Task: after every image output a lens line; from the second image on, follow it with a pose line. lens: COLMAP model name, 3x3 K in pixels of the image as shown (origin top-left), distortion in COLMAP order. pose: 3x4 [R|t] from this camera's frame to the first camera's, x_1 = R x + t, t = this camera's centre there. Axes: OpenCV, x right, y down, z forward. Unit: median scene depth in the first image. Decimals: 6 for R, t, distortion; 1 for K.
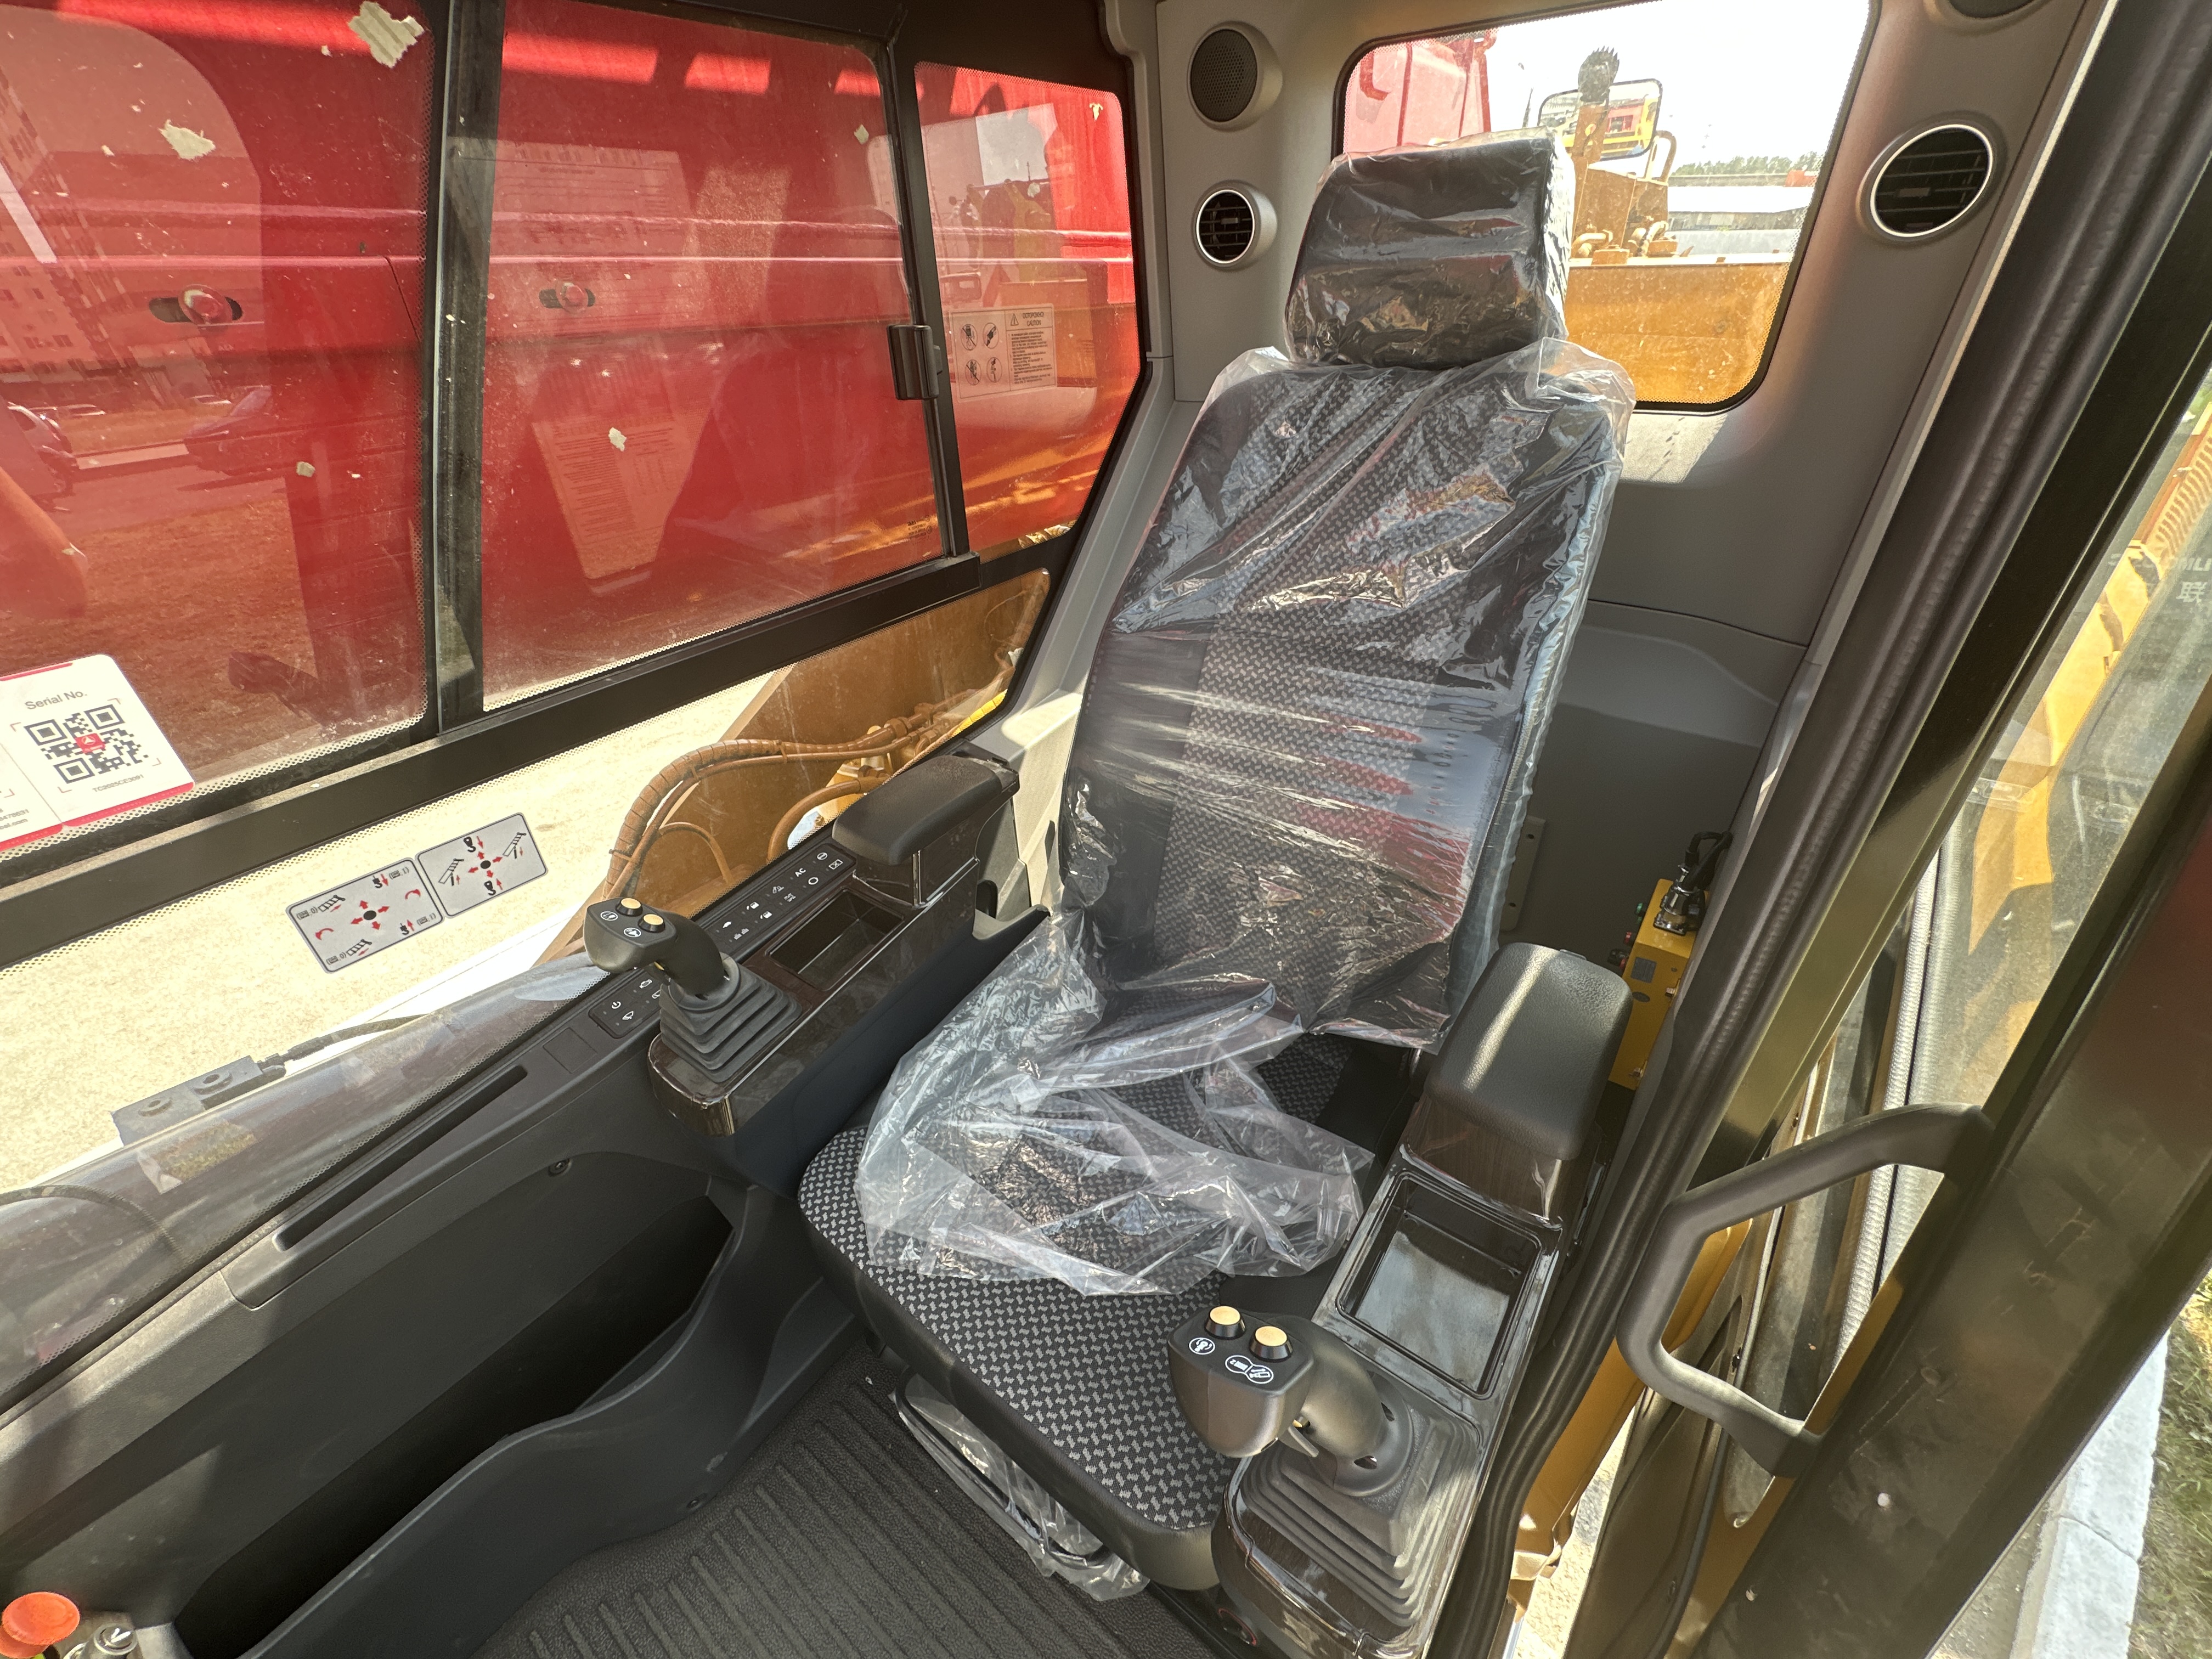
lens RADIAL K [[889.5, 0, 1109.7], [0, 889.5, 830.1], [0, 0, 1]] dist [0.003085, 0.000371]
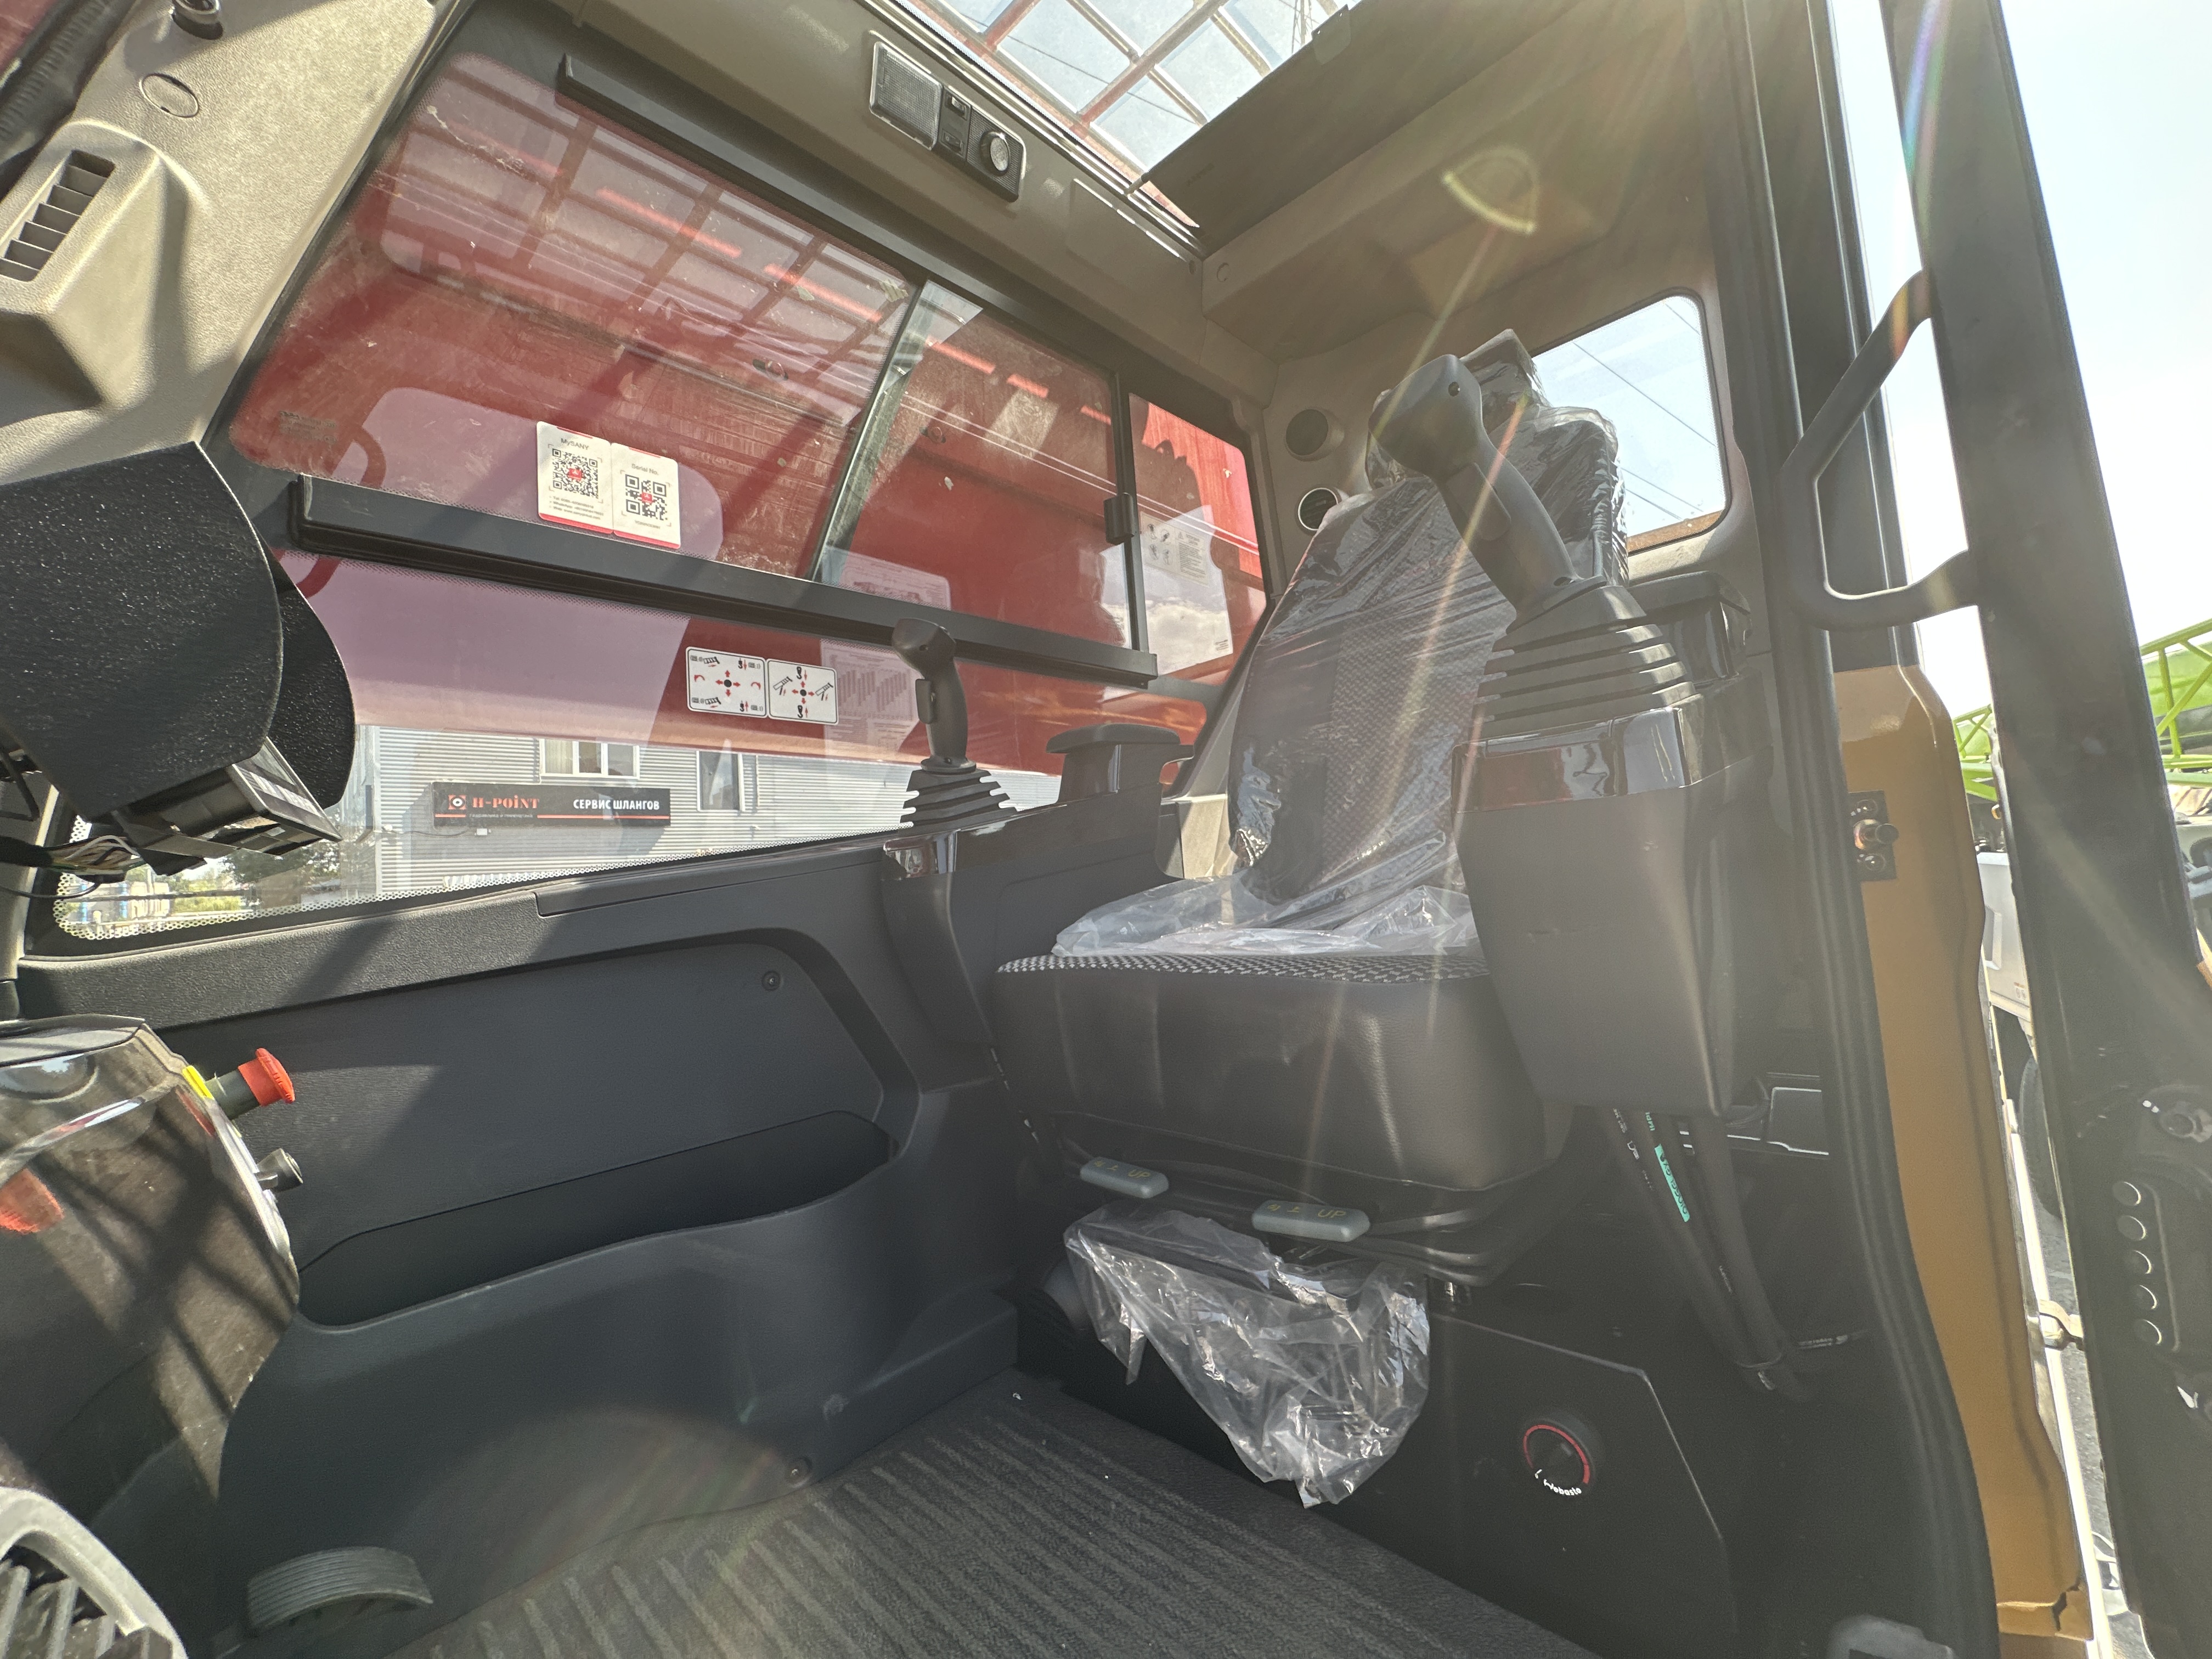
lens RADIAL K [[889.5, 0, 1099.6], [0, 889.5, 824.7], [0, 0, 1]] dist [0.003085, 0.000371]
pose [[0.991514, -0.046059, -0.121565, -0.114897], [-0.035256, 0.804811, -0.592483, 0.960652], [0.125126, 0.591742, 0.796357, 0.121805]]
